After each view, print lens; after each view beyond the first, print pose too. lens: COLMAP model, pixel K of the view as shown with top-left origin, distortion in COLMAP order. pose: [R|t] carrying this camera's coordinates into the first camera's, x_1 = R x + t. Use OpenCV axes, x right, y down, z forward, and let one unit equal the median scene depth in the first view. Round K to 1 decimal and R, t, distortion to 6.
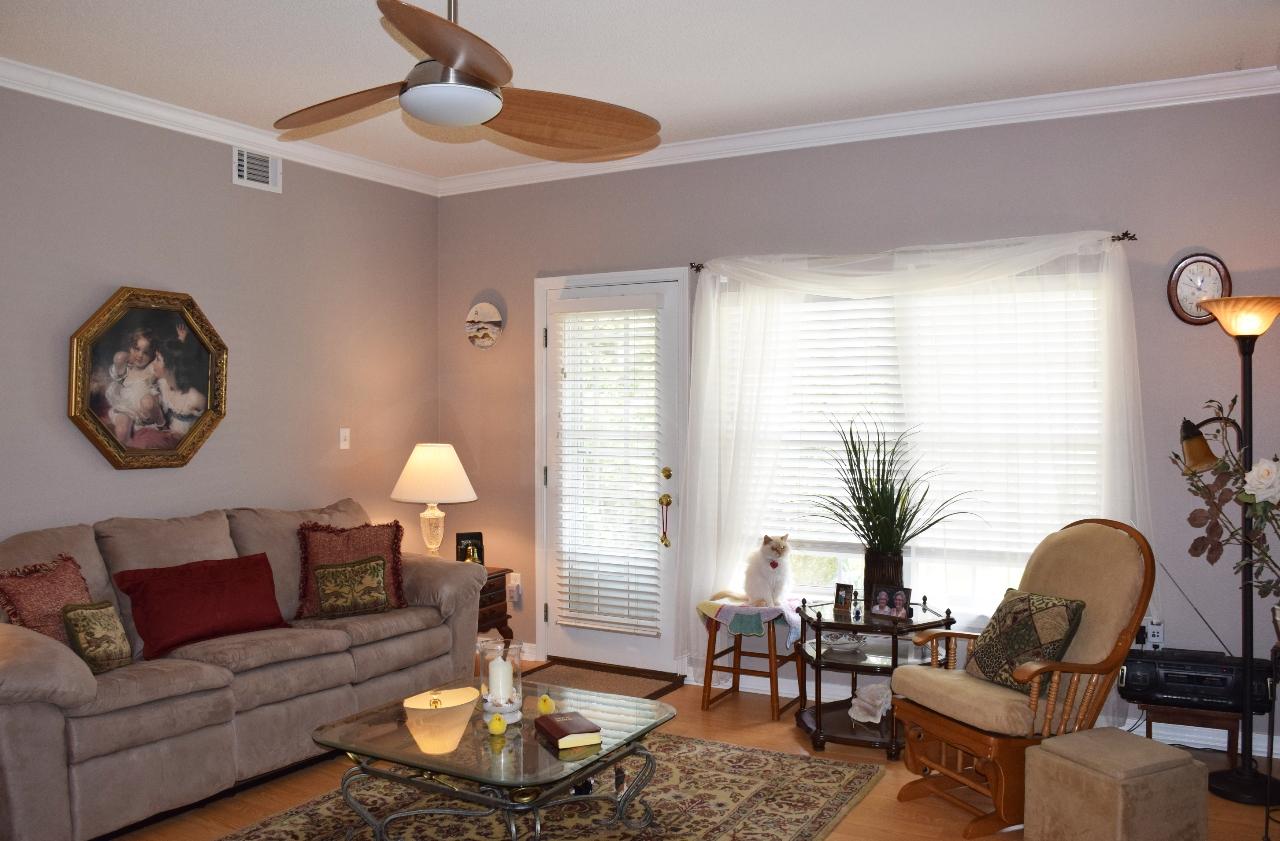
lens RADIAL K [[1021.4, 0, 633.8], [0, 1021.4, 414.7], [0, 0, 1]] dist [-0.130641, 0.049474]
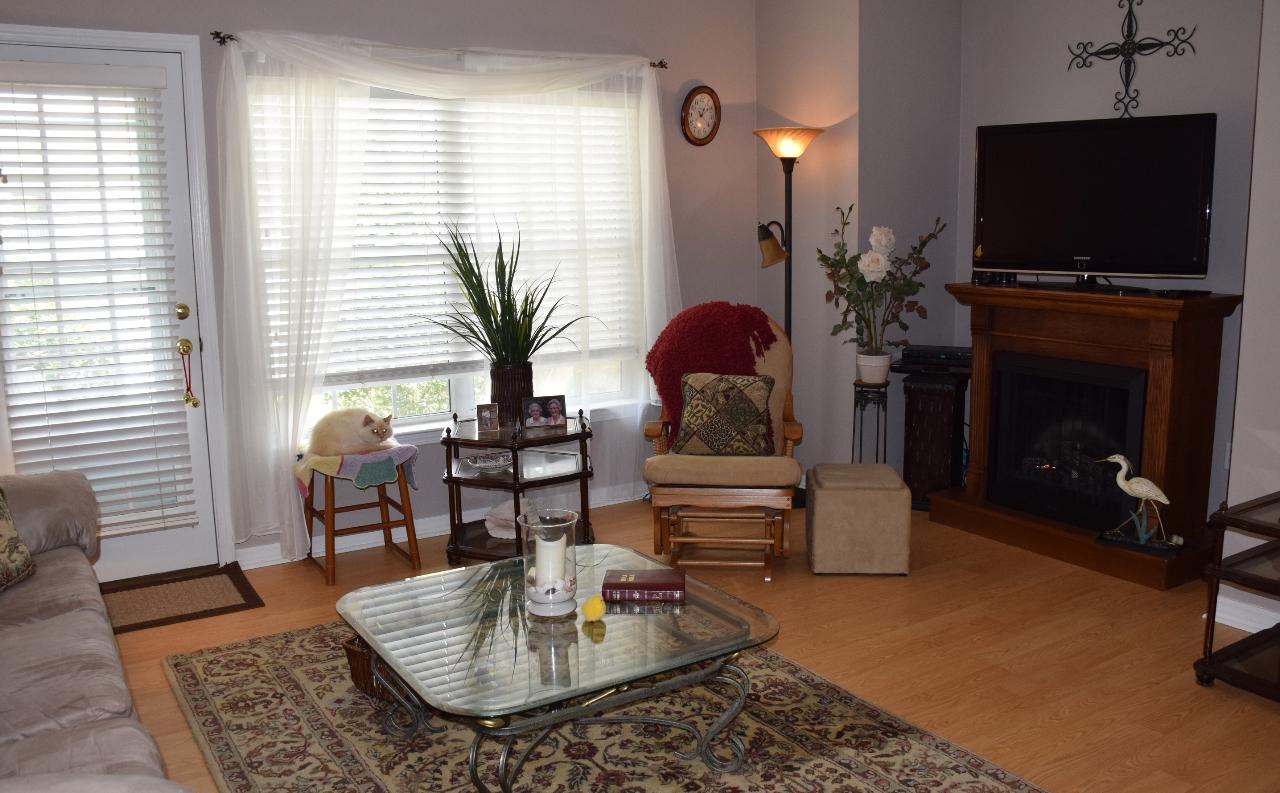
lens RADIAL K [[1048.1, 0, 639.2], [0, 1048.1, 405.2], [0, 0, 1]] dist [-0.124808, 0.039559]
pose [[0.481735, -0.159783, 0.861627, -0.565600], [0.018824, 0.984896, 0.172118, 0.001291], [-0.876115, -0.066696, 0.477467, 0.398894]]
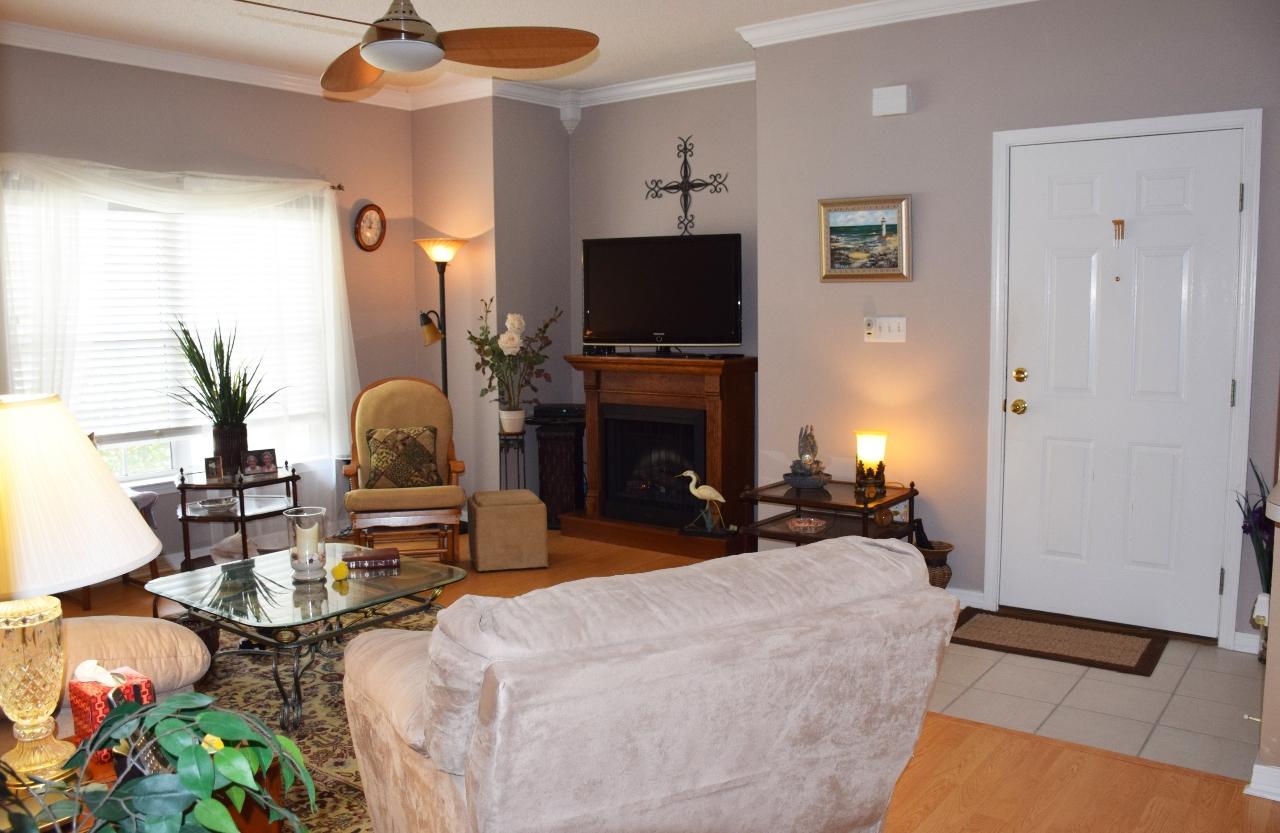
lens RADIAL K [[1020.6, 0, 636.1], [0, 1020.6, 423.7], [0, 0, 1]] dist [-0.137048, 0.058064]
pose [[0.150104, -0.112934, 0.982199, -0.849787], [0.015406, 0.993601, 0.111891, 0.005110], [-0.988550, -0.001663, 0.150884, 0.329420]]
